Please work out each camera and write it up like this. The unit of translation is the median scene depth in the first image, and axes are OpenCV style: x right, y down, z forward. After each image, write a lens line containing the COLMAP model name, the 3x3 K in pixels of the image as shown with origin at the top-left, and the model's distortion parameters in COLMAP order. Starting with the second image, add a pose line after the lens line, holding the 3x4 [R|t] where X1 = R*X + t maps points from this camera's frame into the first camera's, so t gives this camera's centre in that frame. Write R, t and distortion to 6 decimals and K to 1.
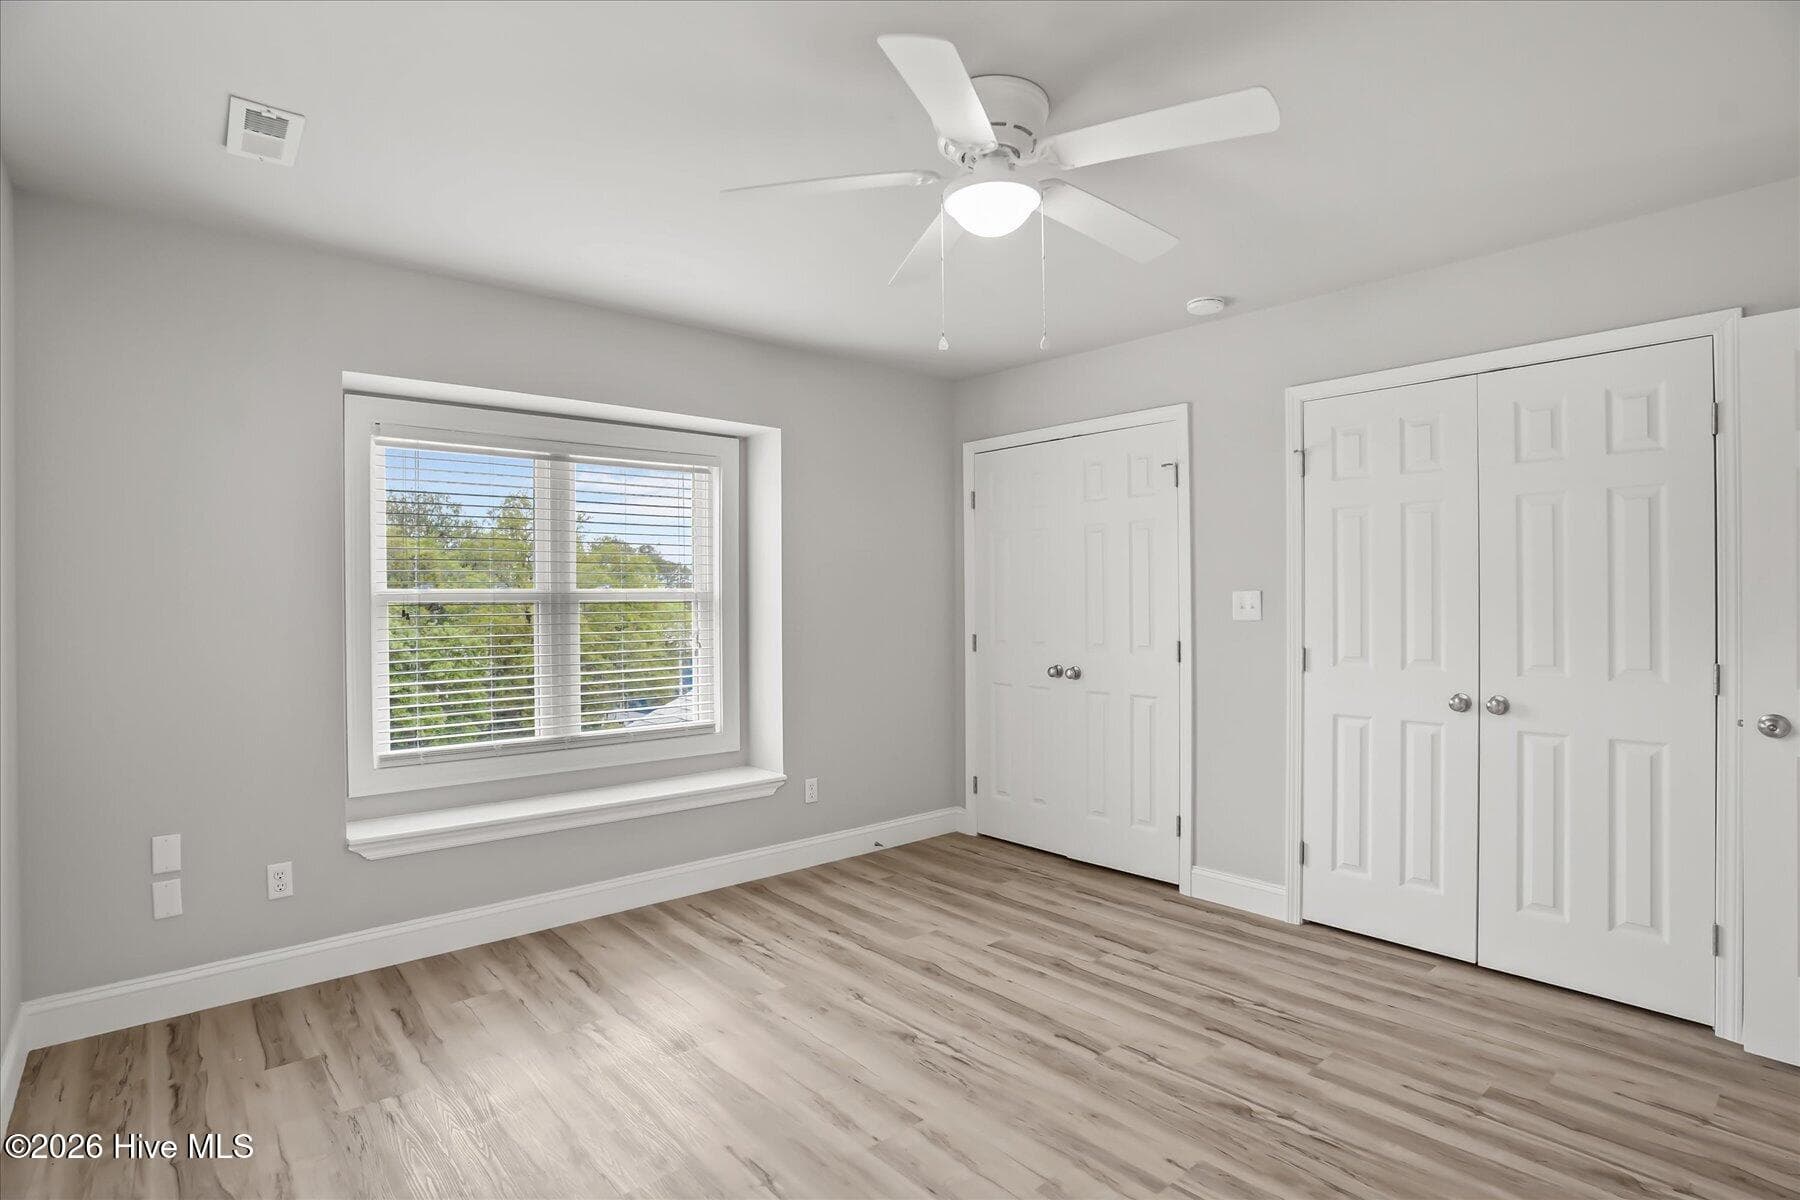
lens RADIAL K [[888.9, 0, 901.3], [0, 888.9, 605.6], [0, 0, 1]] dist [-0.032468, 0.005855]
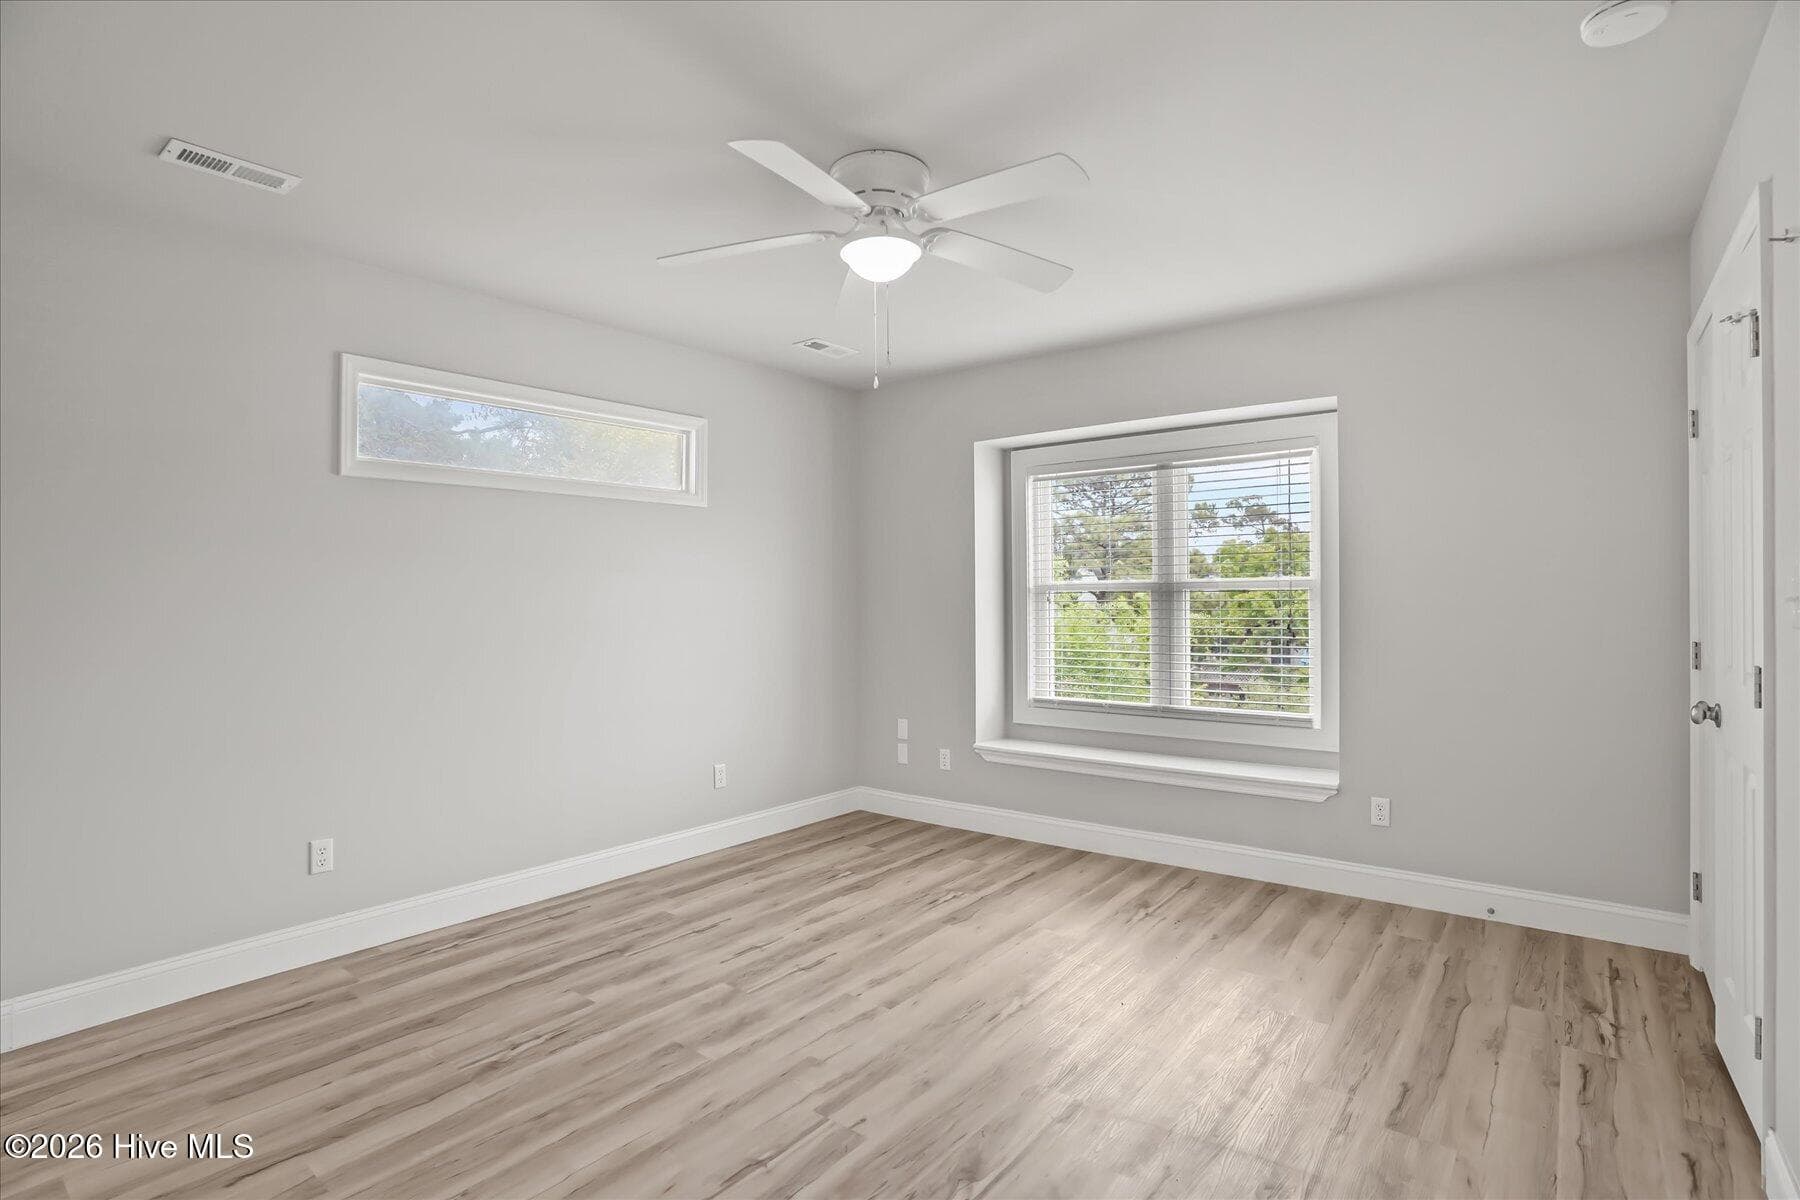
lens RADIAL K [[888.9, 0, 901.6], [0, 888.9, 594.8], [0, 0, 1]] dist [-0.032468, 0.005855]
pose [[0.196366, -0.005621, -0.980515, 0.725249], [0.002221, 0.999984, -0.005287, 0.006976], [0.980528, -0.001140, 0.196375, 0.451702]]
